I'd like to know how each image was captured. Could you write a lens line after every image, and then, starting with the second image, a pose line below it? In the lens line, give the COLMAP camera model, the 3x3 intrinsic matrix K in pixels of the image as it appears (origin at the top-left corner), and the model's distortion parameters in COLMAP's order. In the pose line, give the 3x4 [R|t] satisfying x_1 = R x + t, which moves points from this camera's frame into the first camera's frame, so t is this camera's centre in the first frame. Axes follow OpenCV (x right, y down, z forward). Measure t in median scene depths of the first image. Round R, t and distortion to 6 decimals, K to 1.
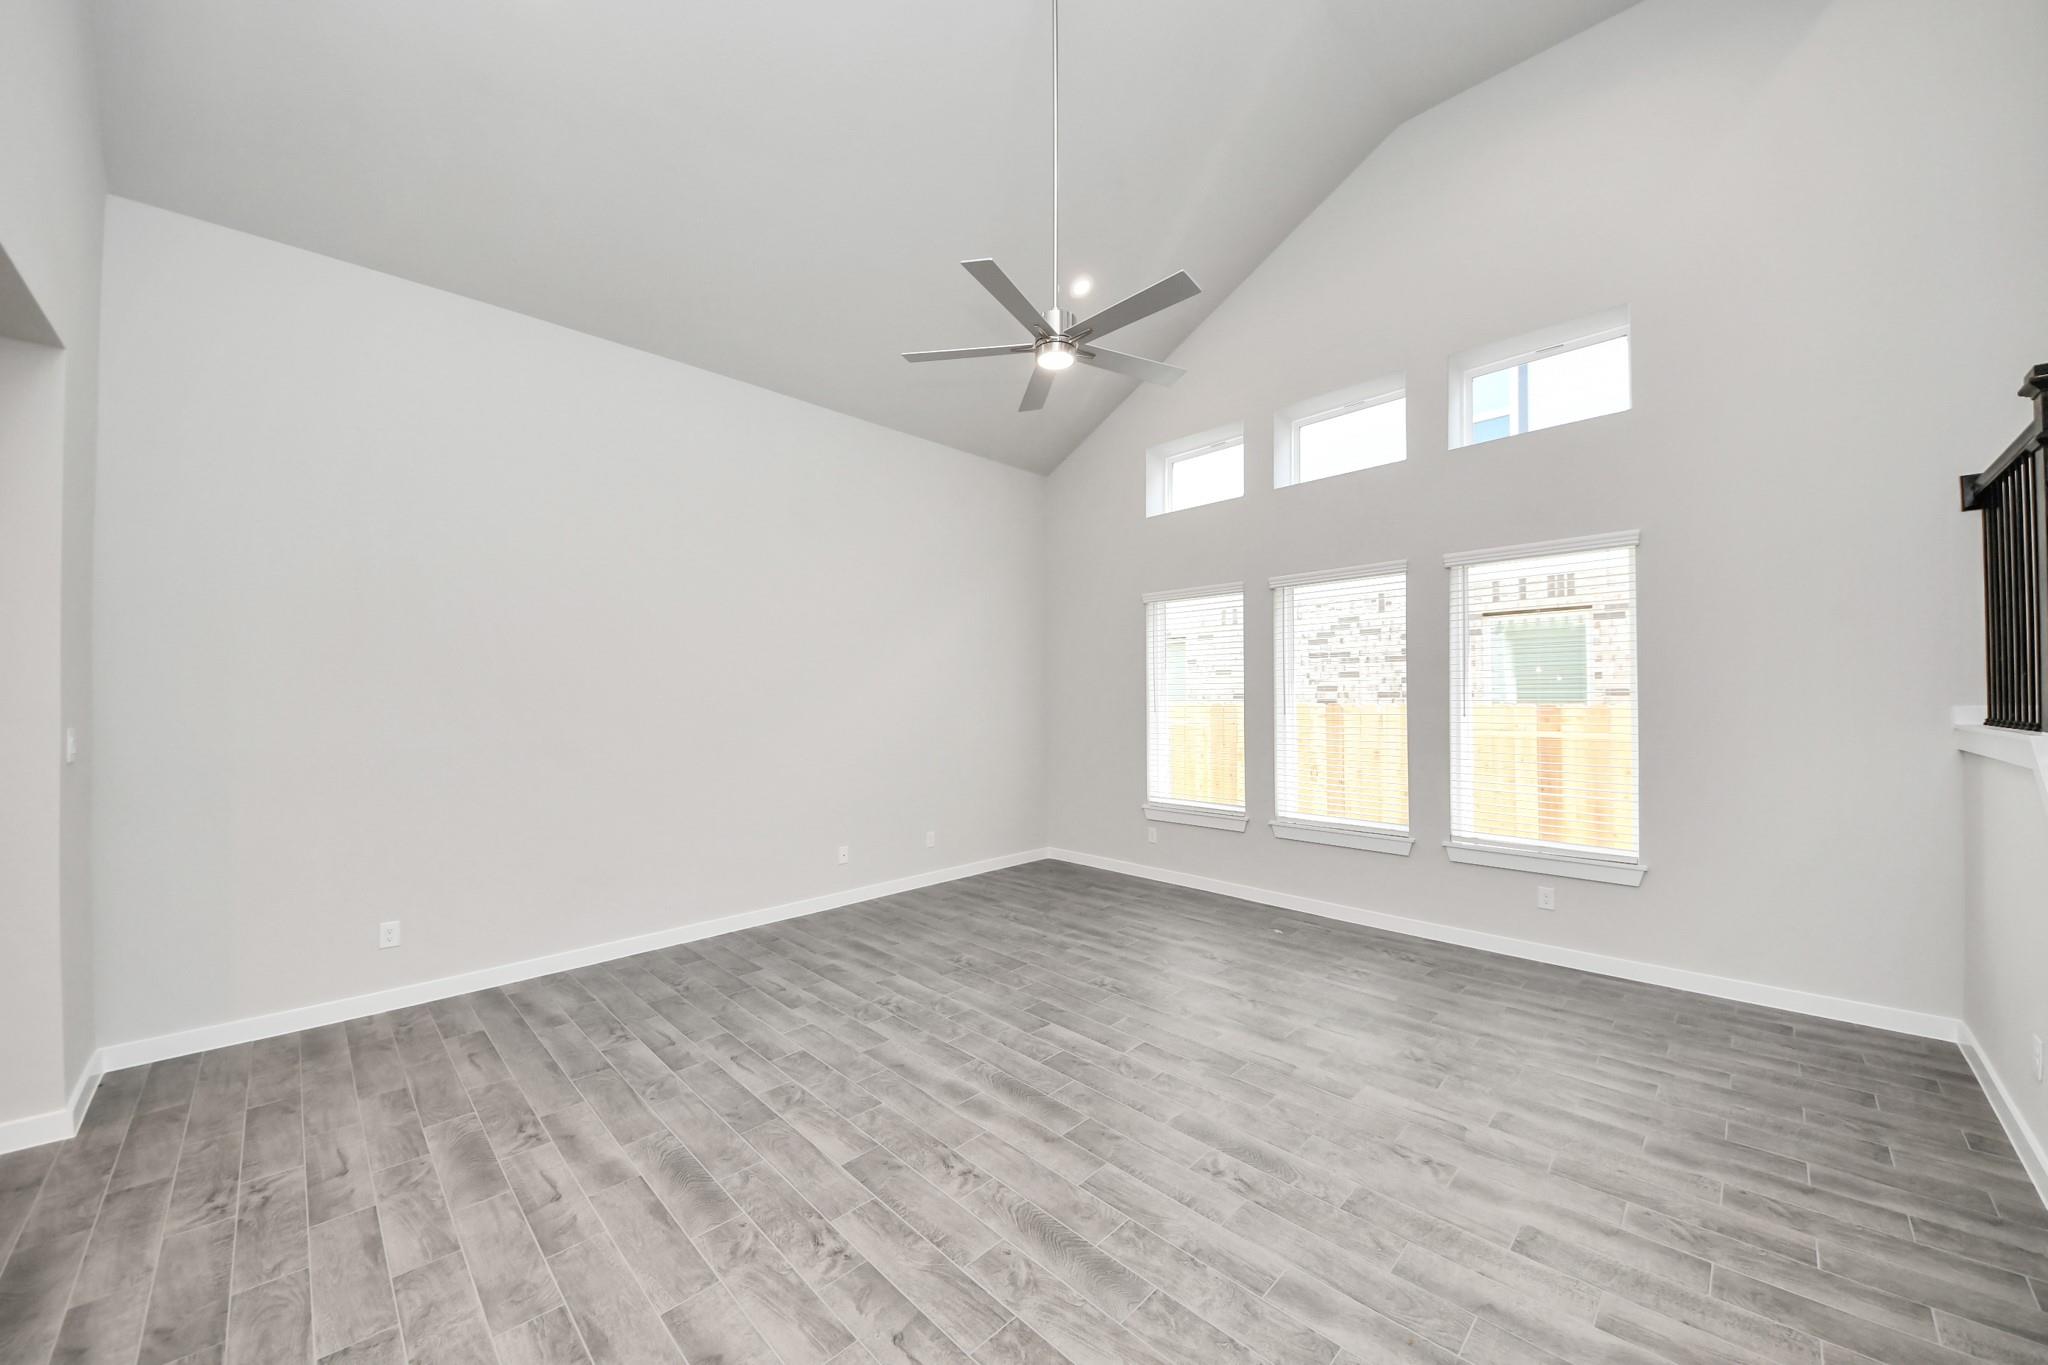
lens RADIAL K [[746.8, 0, 1033.6], [0, 746.8, 700.8], [0, 0, 1]] dist [0.025880, -0.000212]
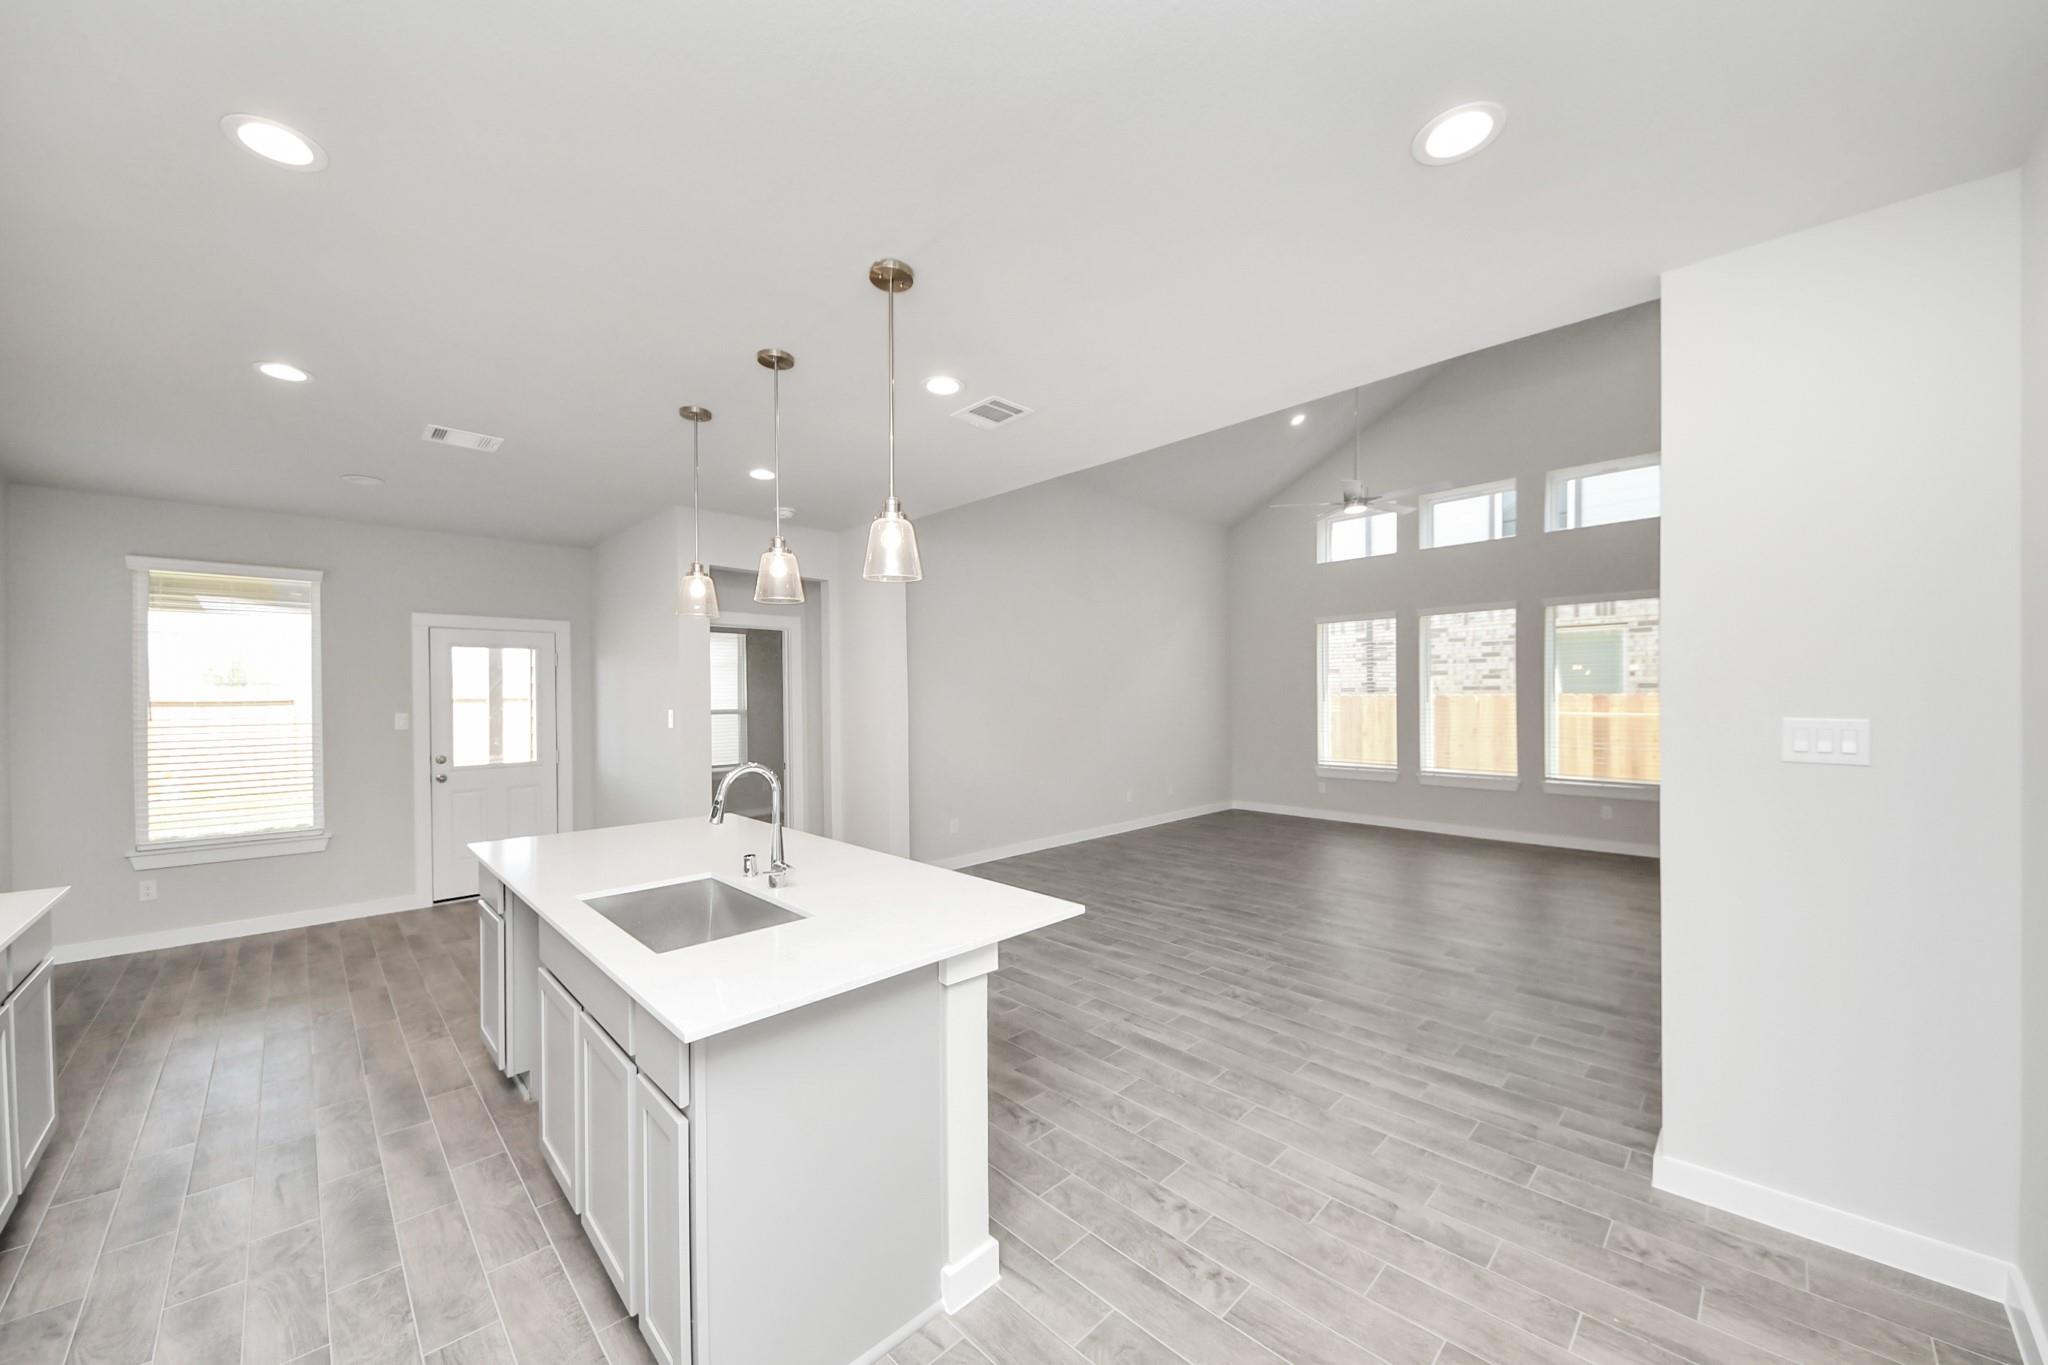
lens RADIAL K [[767.8, 0, 1013.1], [0, 767.8, 695.1], [0, 0, 1]] dist [0.016125, -0.013683]
pose [[0.999865, -0.005889, -0.015347, -0.690254], [0.005826, 0.999975, -0.004129, 0.011740], [0.015371, 0.004039, 0.999874, -0.807094]]
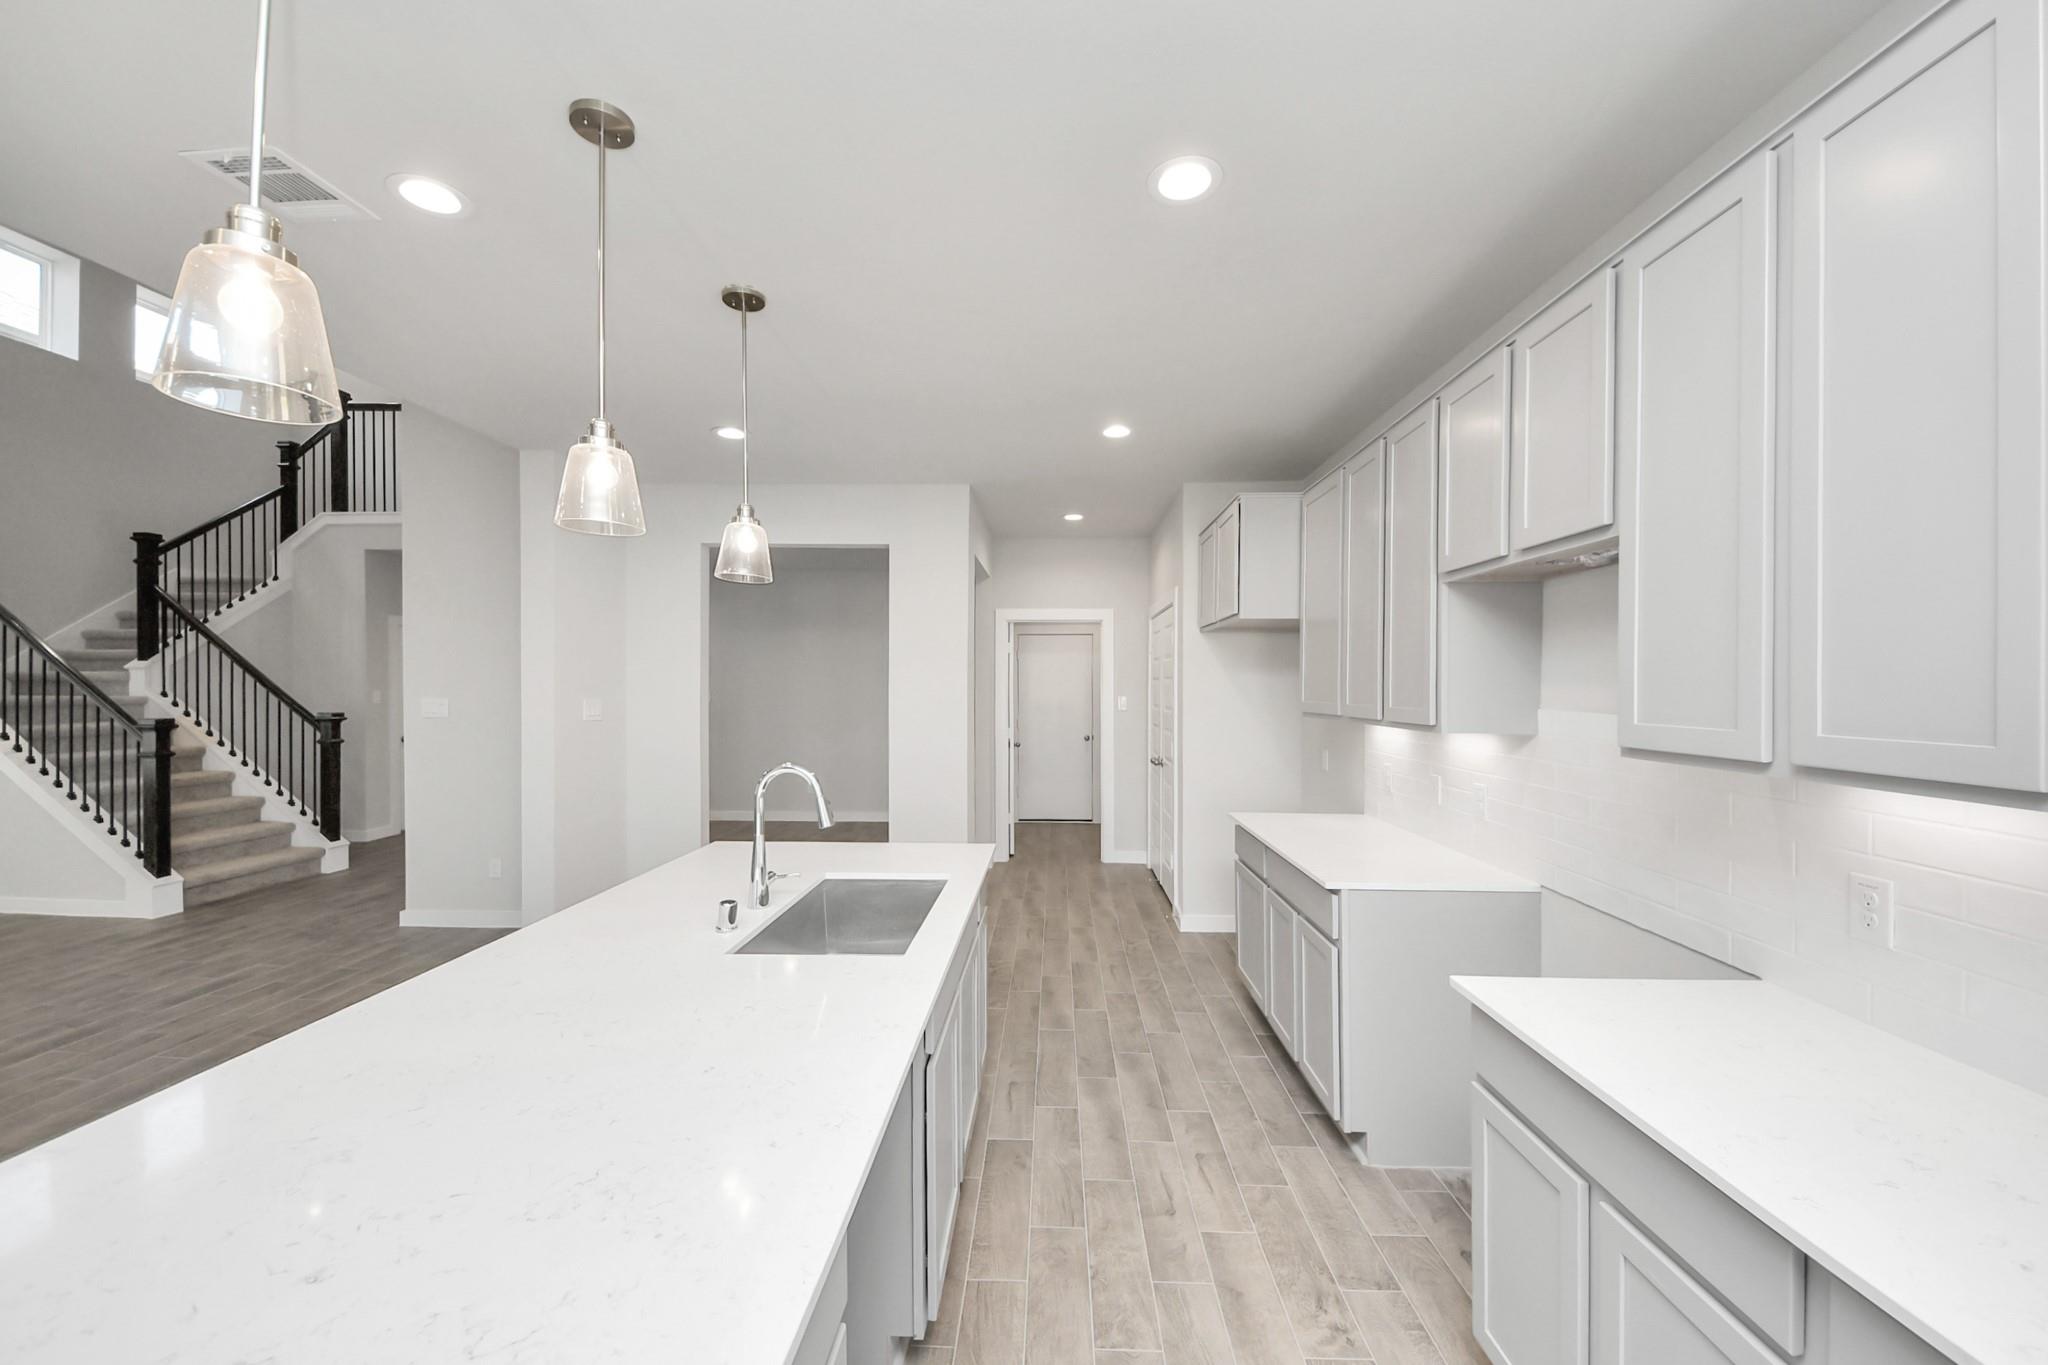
lens RADIAL K [[781.8, 0, 1031.5], [0, 781.8, 688.4], [0, 0, 1]] dist [-0.017364, -0.000090]
pose [[-0.690567, -0.003591, 0.723260, -1.496942], [0.003149, 0.999963, 0.007971, 0.005720], [-0.723262, 0.007782, -0.690530, 0.140198]]
